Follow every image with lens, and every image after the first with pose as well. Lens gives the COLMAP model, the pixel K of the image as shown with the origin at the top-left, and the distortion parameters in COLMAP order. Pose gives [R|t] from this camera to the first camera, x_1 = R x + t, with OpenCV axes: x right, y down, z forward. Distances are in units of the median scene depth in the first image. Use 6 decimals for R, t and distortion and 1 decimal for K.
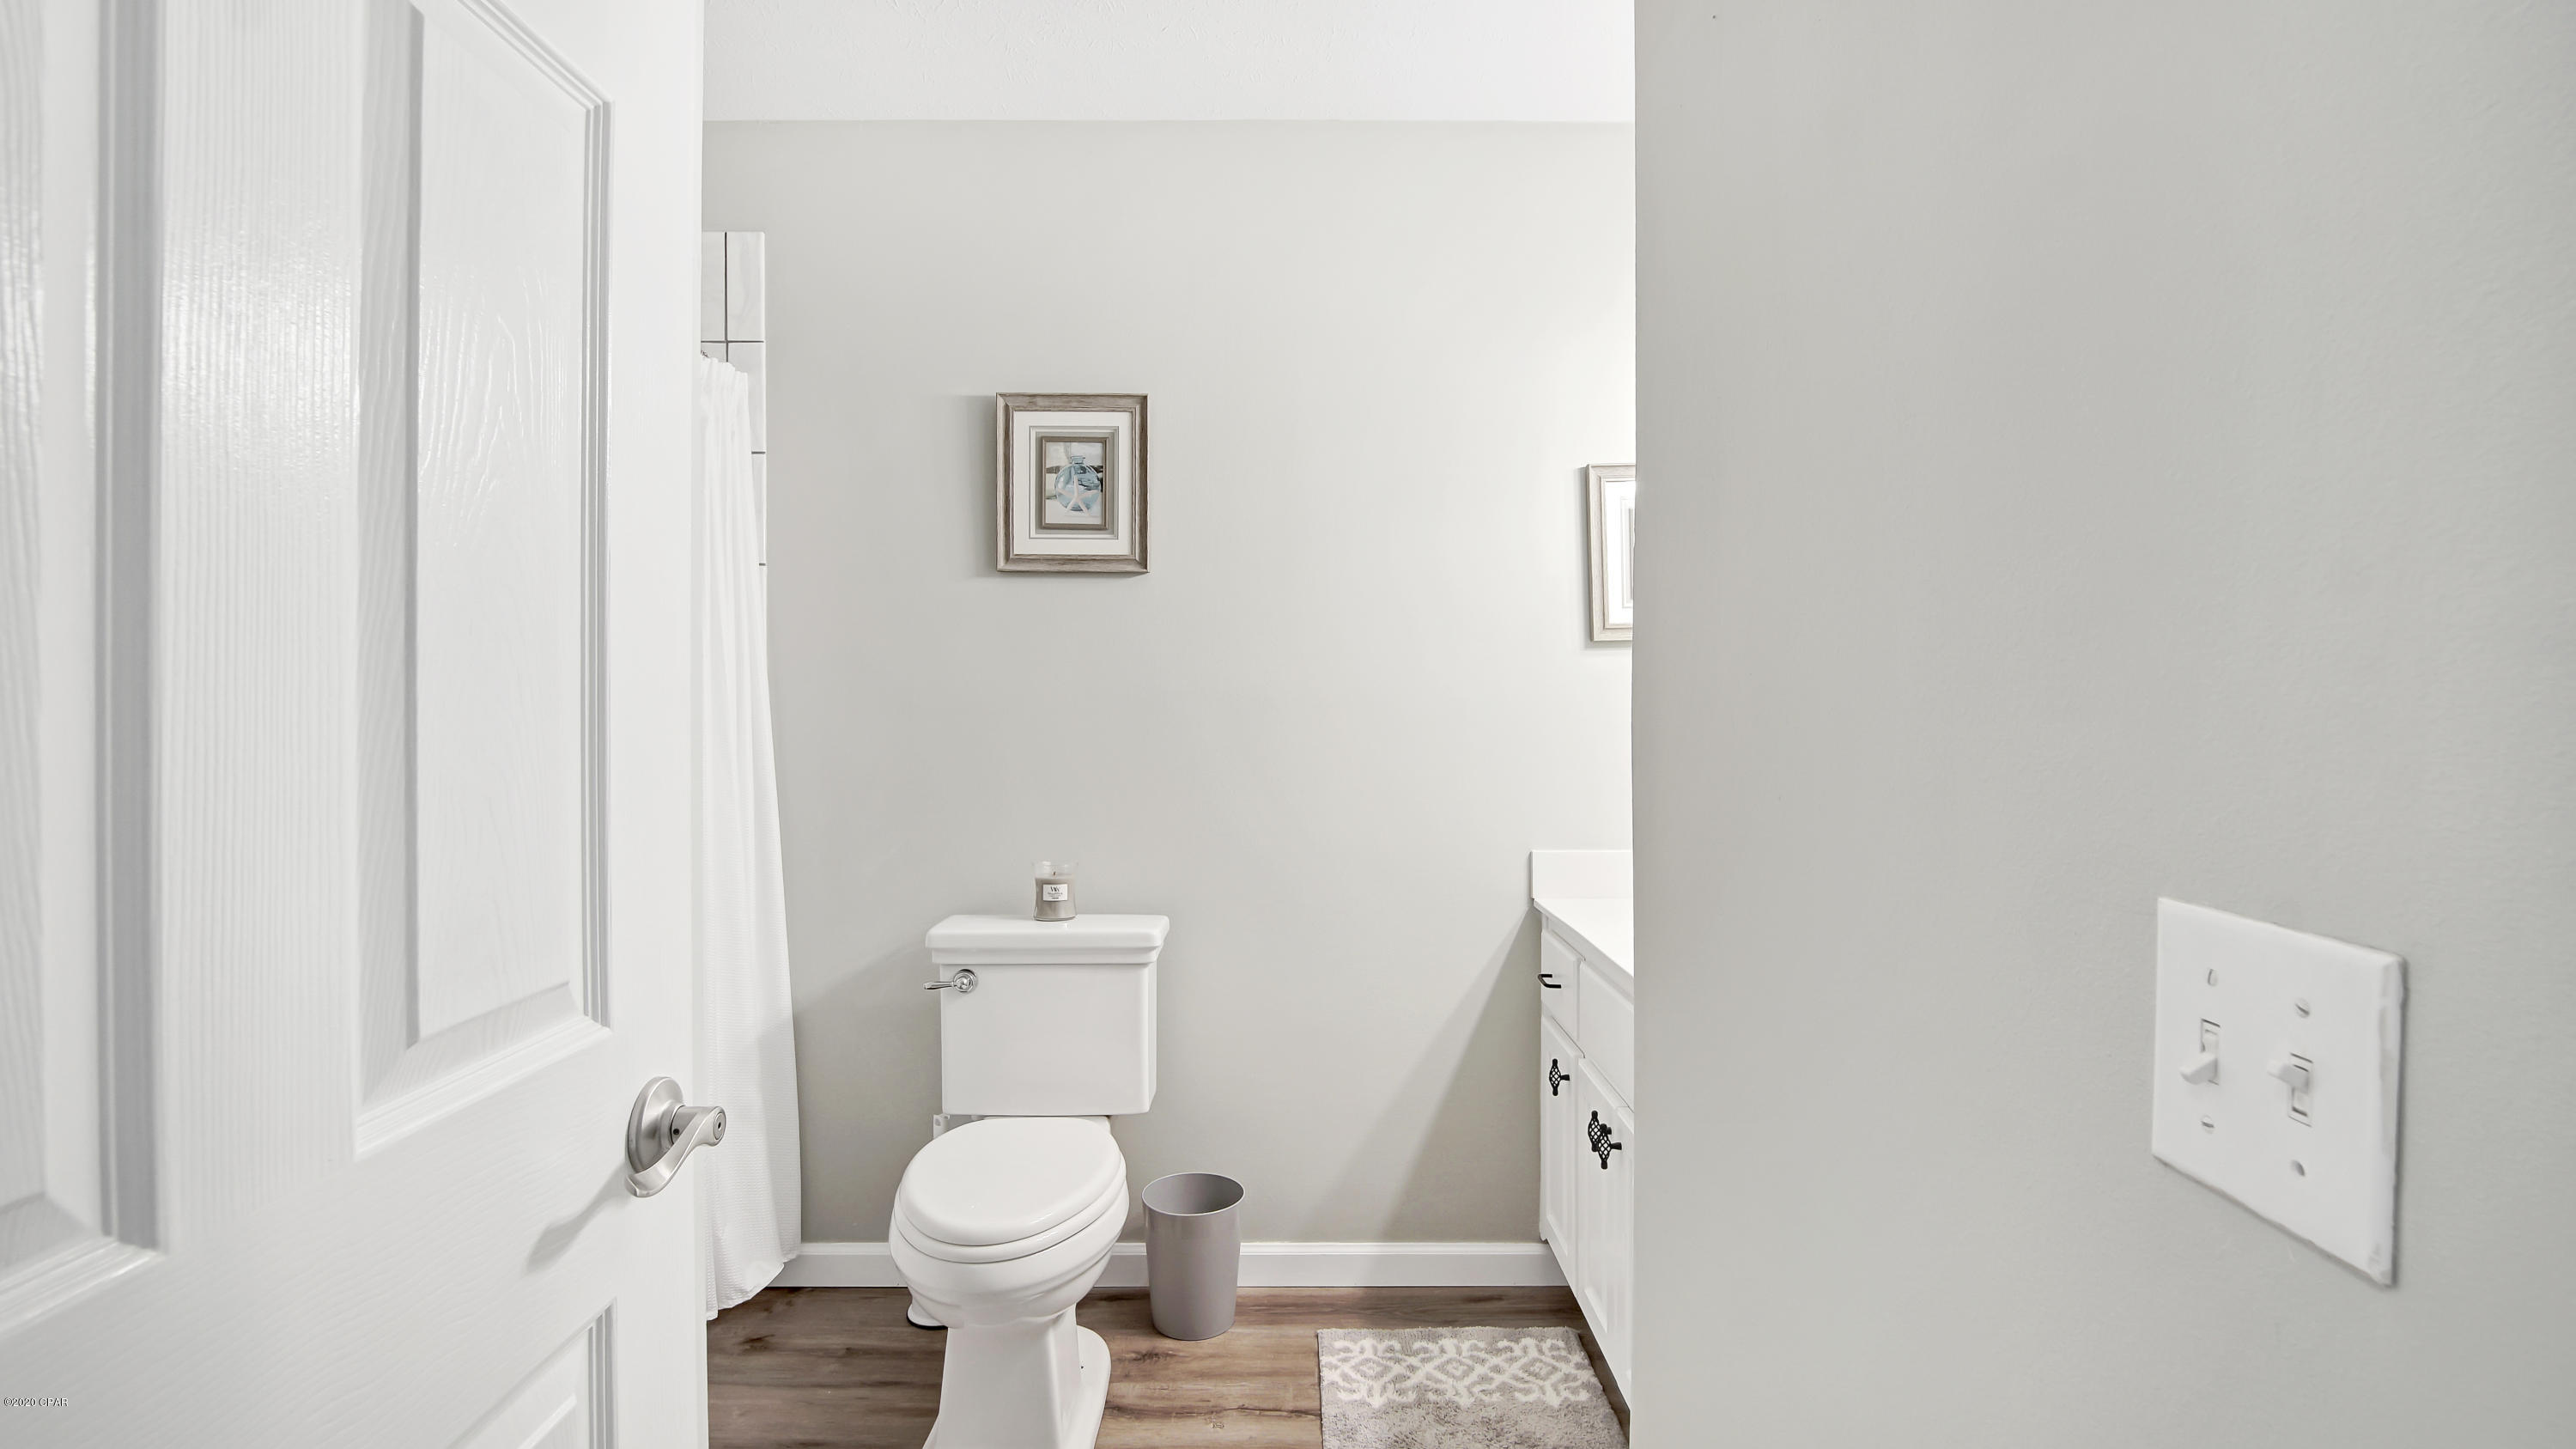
lens RADIAL K [[1217.7, 0, 1281.6], [0, 1217.7, 706.7], [0, 0, 1]] dist [-0.025605, 0.009496]
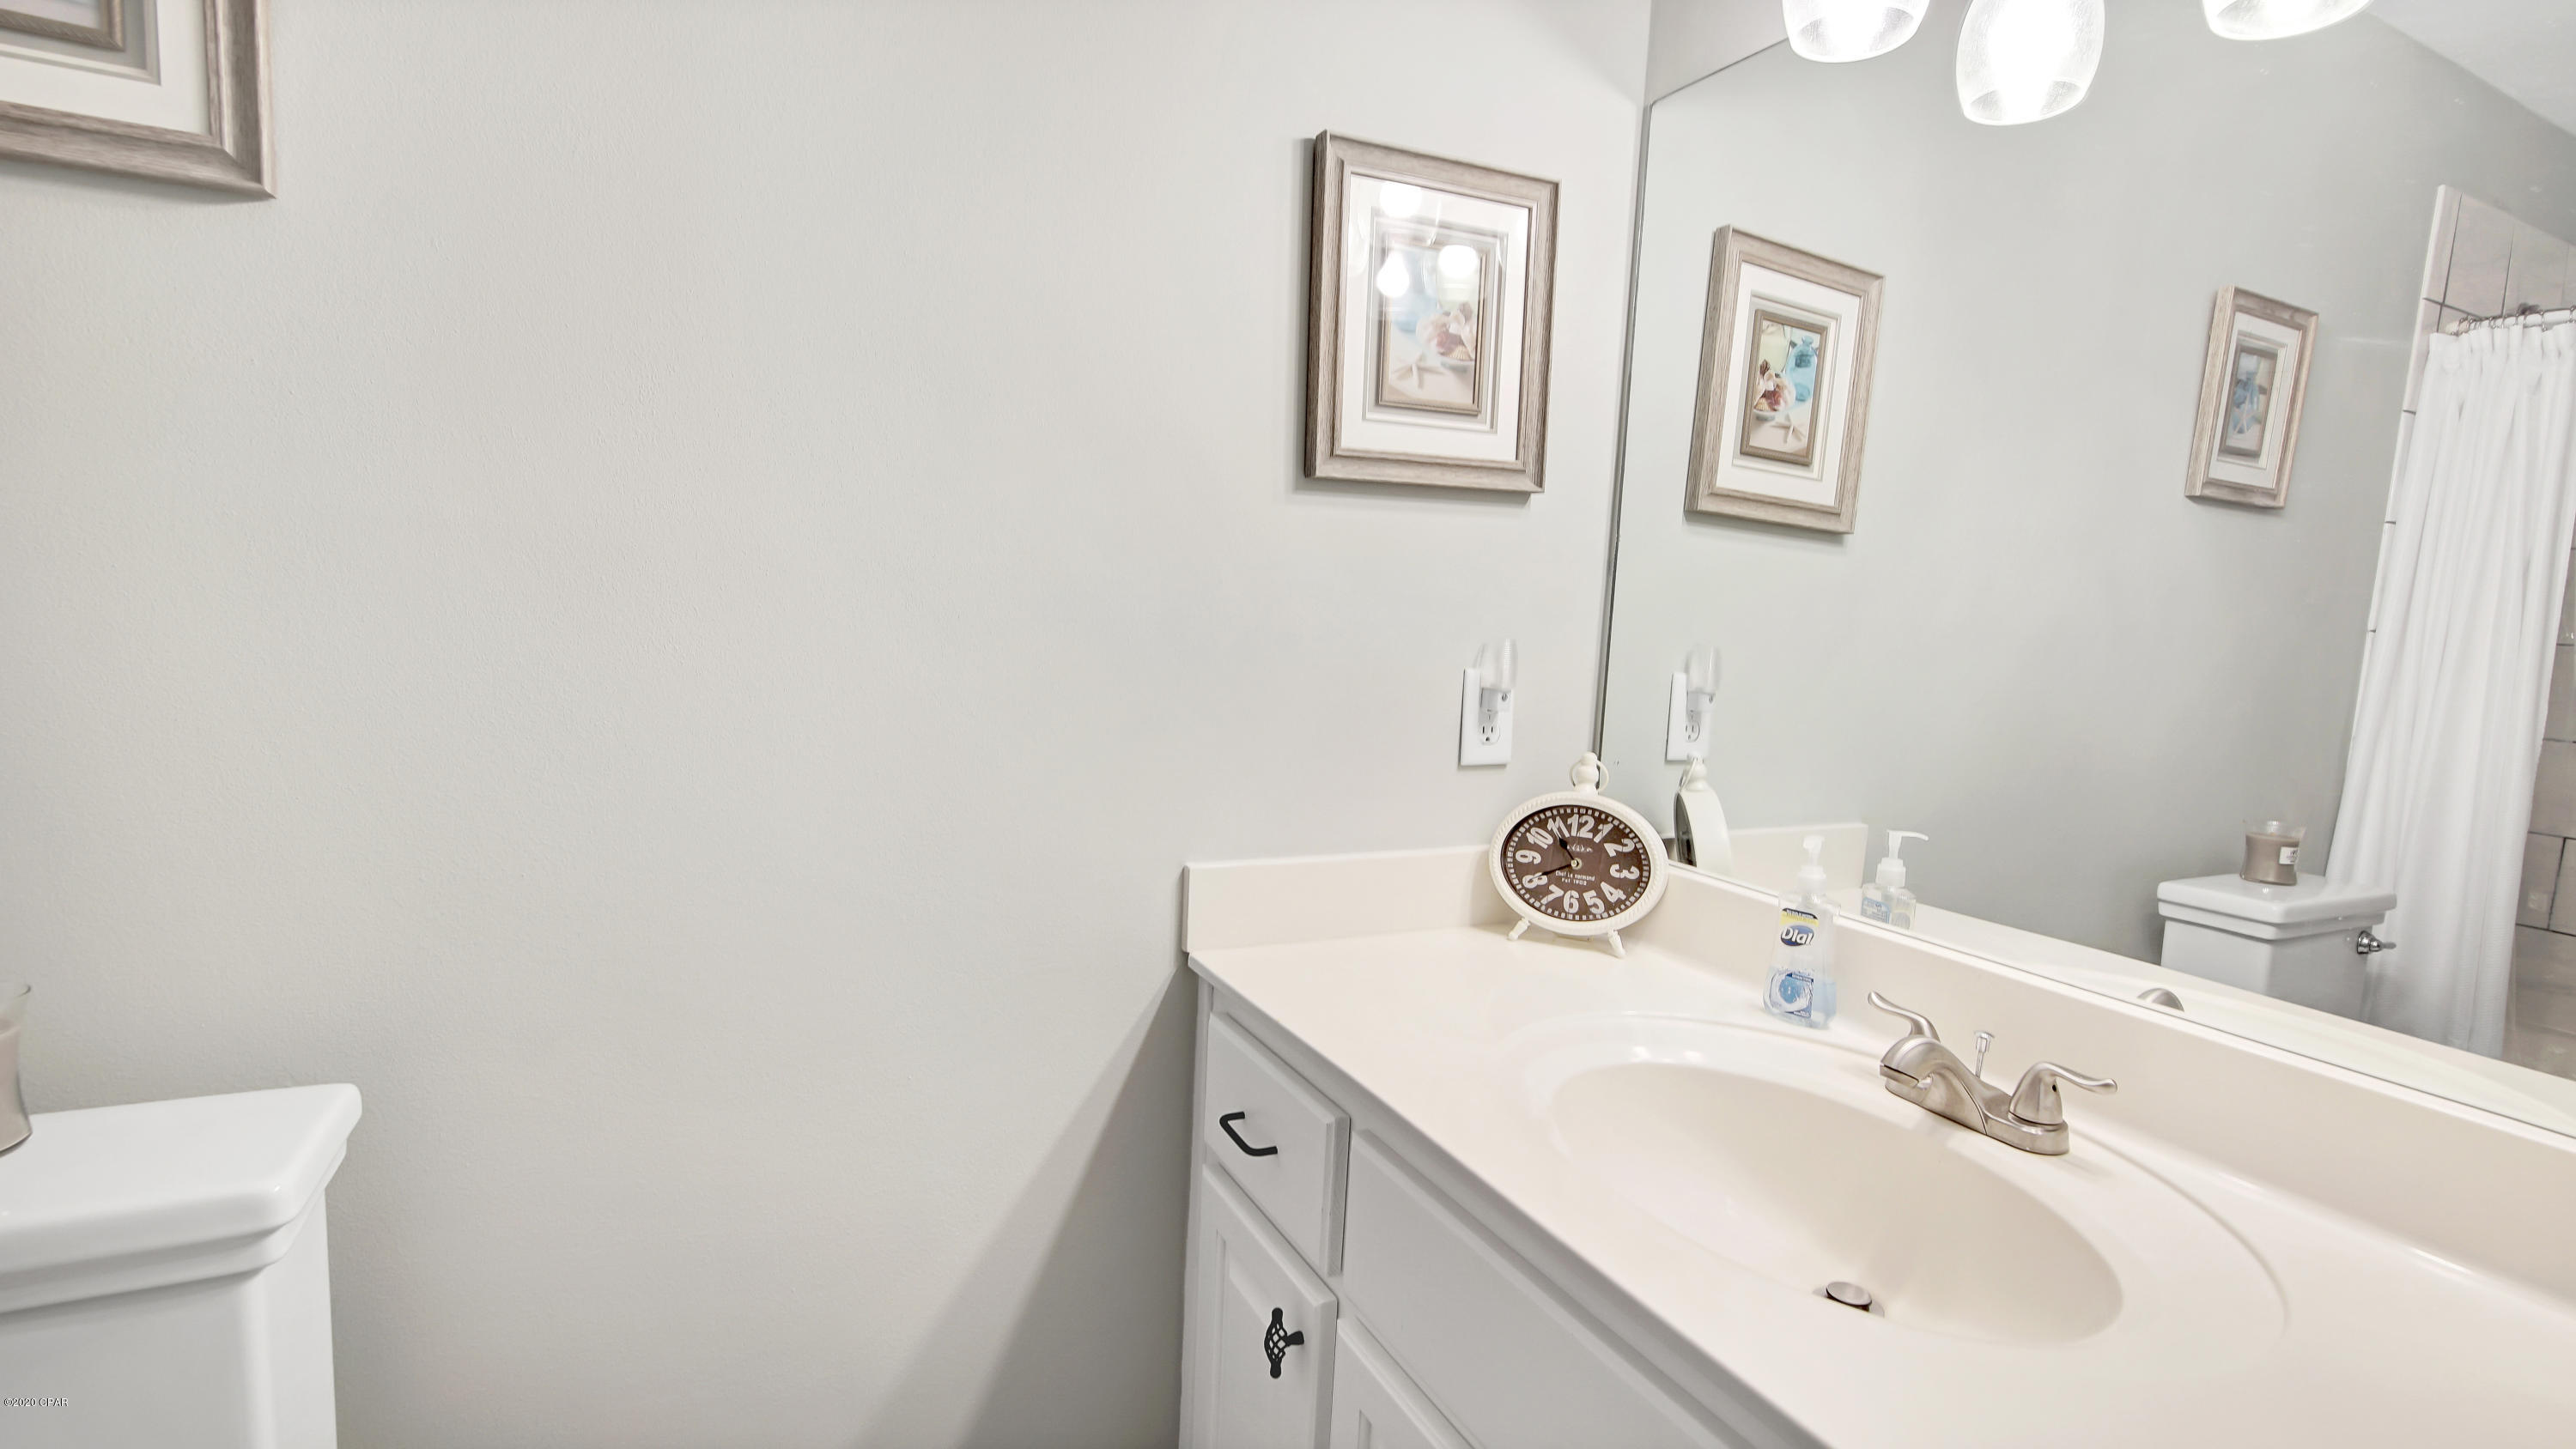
lens RADIAL K [[1217.4, 0, 1281.6], [0, 1217.4, 706.7], [0, 0, 1]] dist [-0.025605, 0.009496]
pose [[0.890997, -0.001859, 0.454006, 0.000036], [-0.049539, 0.993623, 0.101290, -0.007018], [-0.451299, -0.112740, 0.885222, 0.519625]]
